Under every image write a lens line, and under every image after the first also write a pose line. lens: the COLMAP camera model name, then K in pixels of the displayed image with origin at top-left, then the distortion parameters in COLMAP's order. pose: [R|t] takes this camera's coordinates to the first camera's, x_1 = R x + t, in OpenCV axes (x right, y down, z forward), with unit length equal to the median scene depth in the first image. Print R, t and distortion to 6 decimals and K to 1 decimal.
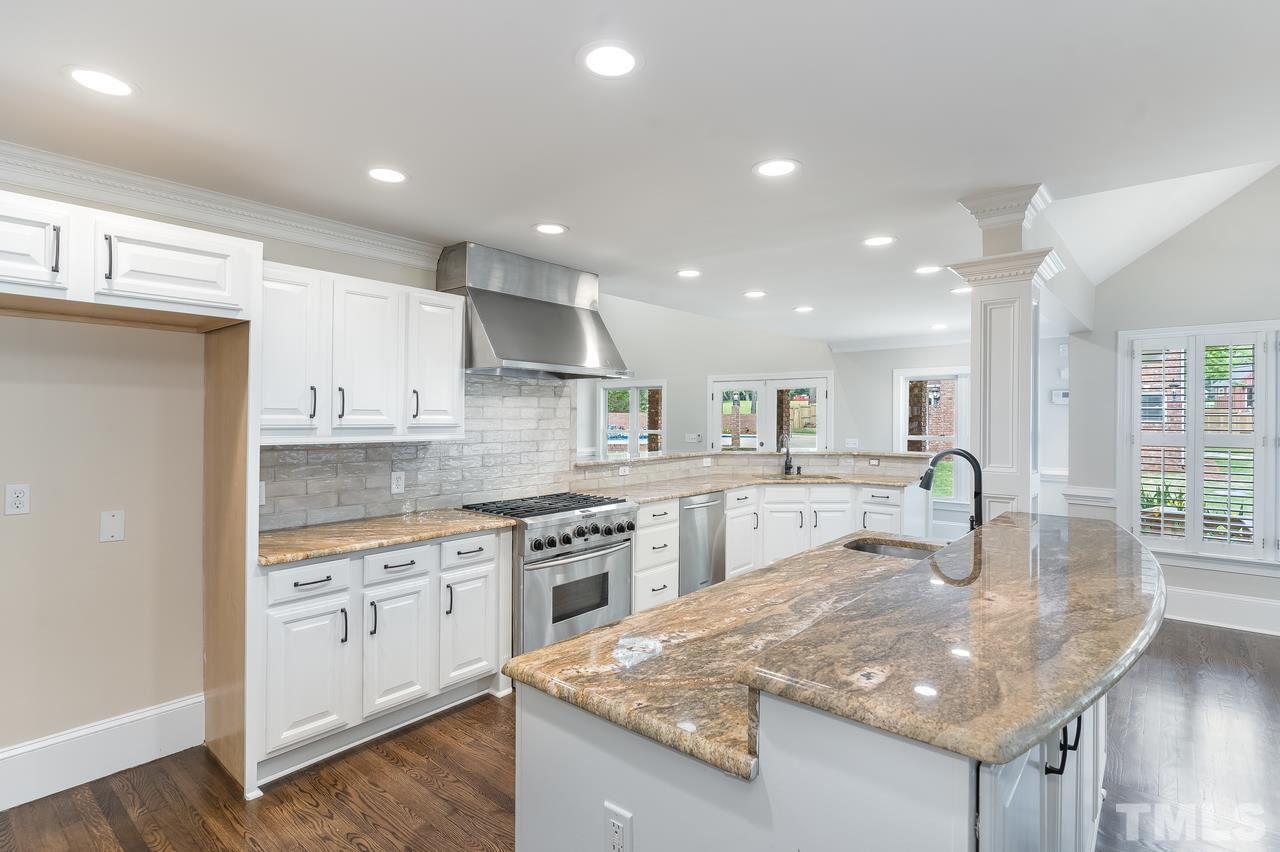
lens RADIAL K [[618.3, 0, 641.5], [0, 618.3, 419.4], [0, 0, 1]] dist [0.004474, -0.000404]
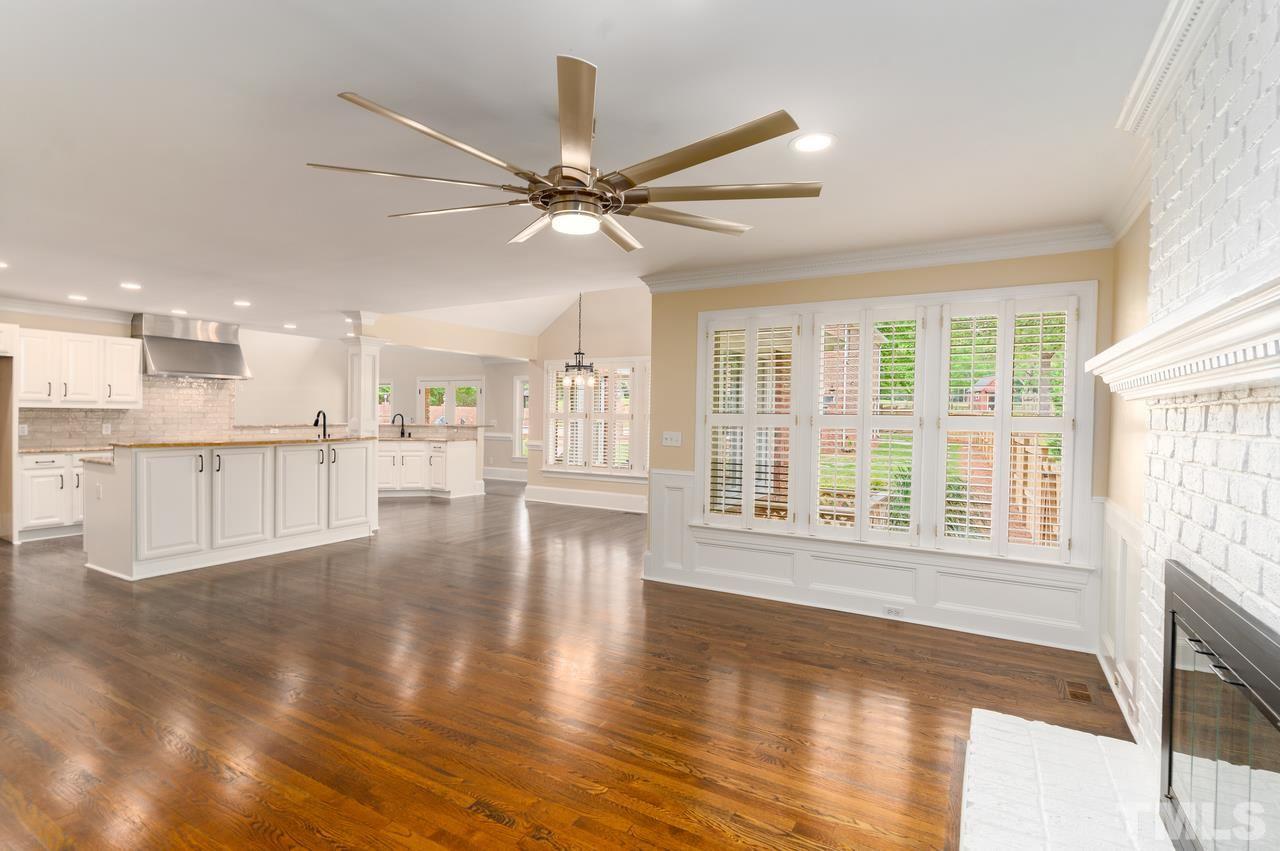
lens RADIAL K [[618.3, 0, 640.6], [0, 618.3, 426.4], [0, 0, 1]] dist [0.004474, -0.000404]
pose [[0.985548, 0.004729, 0.169331, 1.414999], [-0.007677, 0.999830, 0.016761, 0.062900], [-0.169223, -0.017819, 0.985417, -1.871170]]
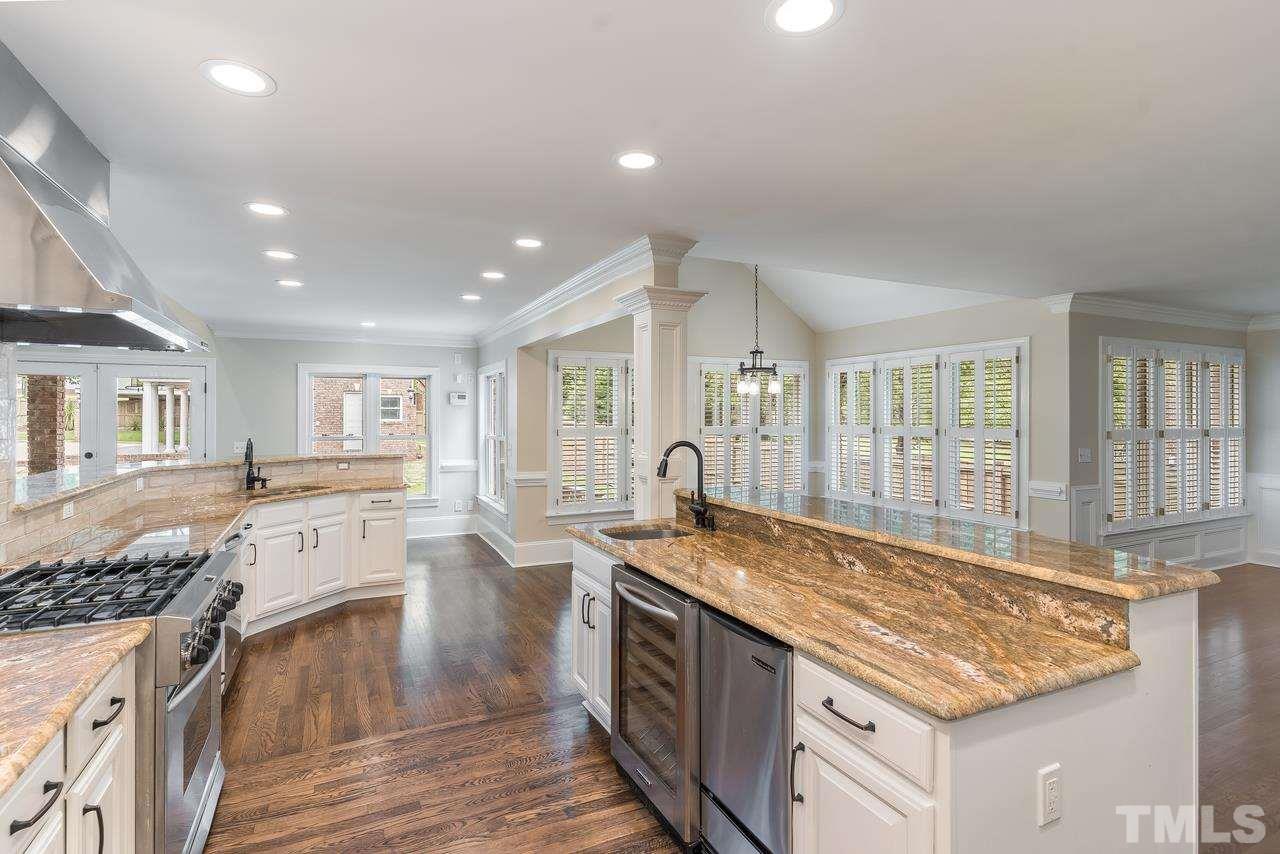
lens RADIAL K [[618.3, 0, 628.4], [0, 618.3, 417.6], [0, 0, 1]] dist [0.004474, -0.000404]
pose [[0.431522, -0.004112, 0.902093, -0.630058], [0.005526, 0.999983, 0.001915, -0.002242], [-0.902086, 0.004159, 0.431537, 0.554341]]
